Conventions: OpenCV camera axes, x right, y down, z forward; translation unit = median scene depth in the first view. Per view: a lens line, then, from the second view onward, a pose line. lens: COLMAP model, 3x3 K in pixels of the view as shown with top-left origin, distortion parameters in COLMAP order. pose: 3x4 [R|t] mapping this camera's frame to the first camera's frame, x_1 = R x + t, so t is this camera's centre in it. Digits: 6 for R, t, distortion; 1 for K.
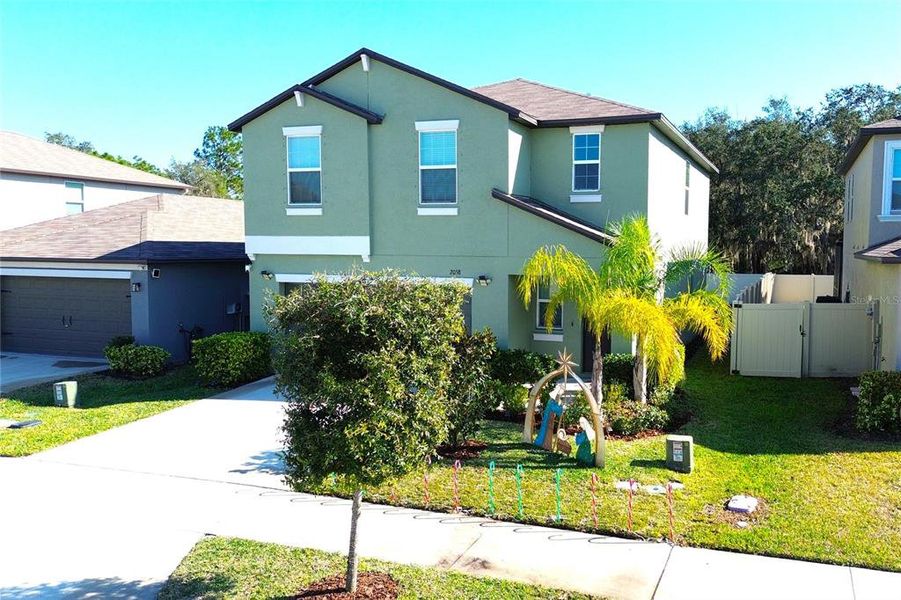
lens RADIAL K [[754.2, 0, 531.3], [0, 754.2, 300.8], [0, 0, 1]] dist [0.079866, -0.080710]
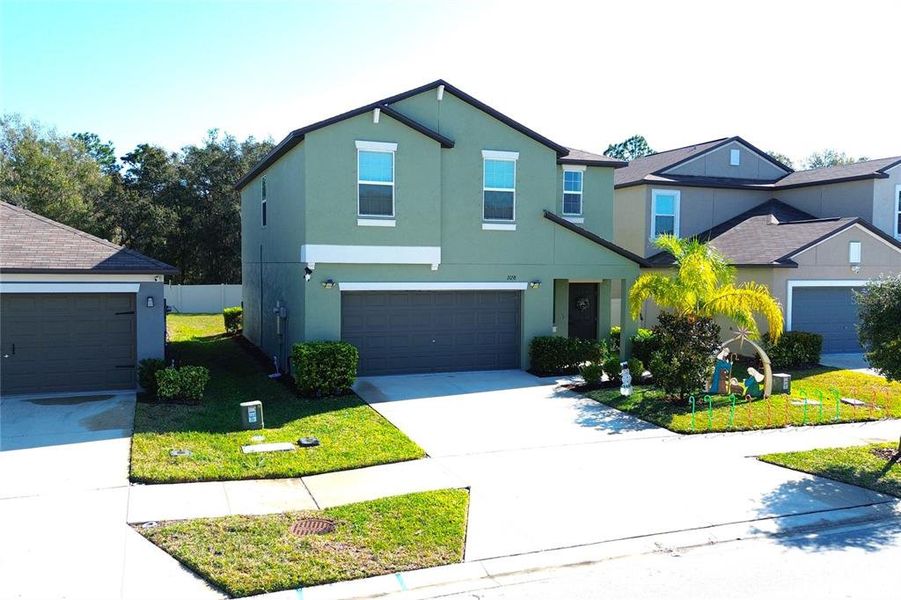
lens RADIAL K [[759.5, 0, 450.5], [0, 759.5, 300.0], [0, 0, 1]] dist [0.101360, -0.139223]
pose [[0.756980, -0.029664, 0.652764, -0.951424], [0.043490, 0.999041, -0.005033, -0.000712], [-0.651989, 0.032199, 0.757545, 0.145639]]
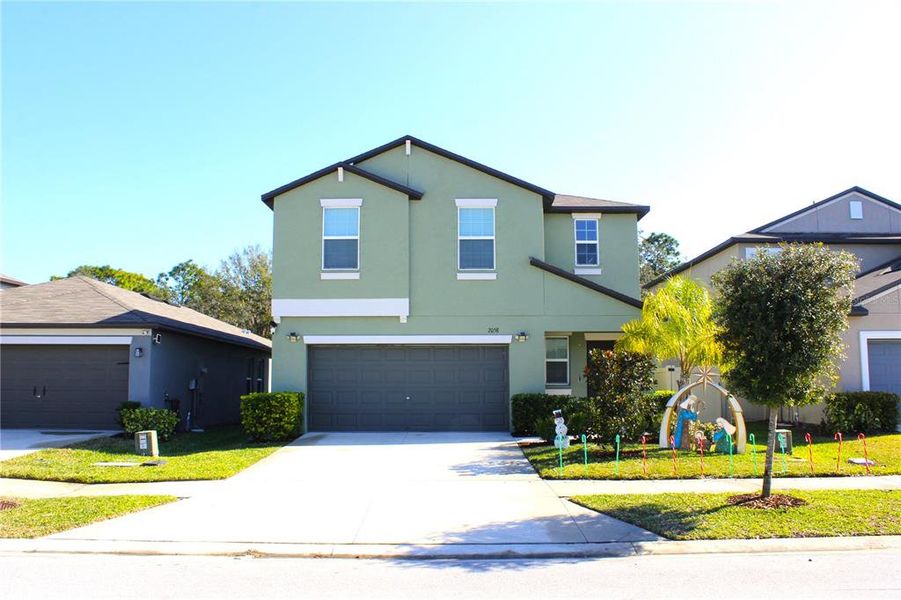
lens RADIAL K [[746.3, 0, 451.6], [0, 746.3, 312.8], [0, 0, 1]] dist [-0.176399, 0.167616]
pose [[0.945432, 0.023959, 0.324938, -0.508249], [0.031876, 0.985707, -0.165424, 0.114332], [-0.324257, 0.166755, 0.931155, -0.005567]]
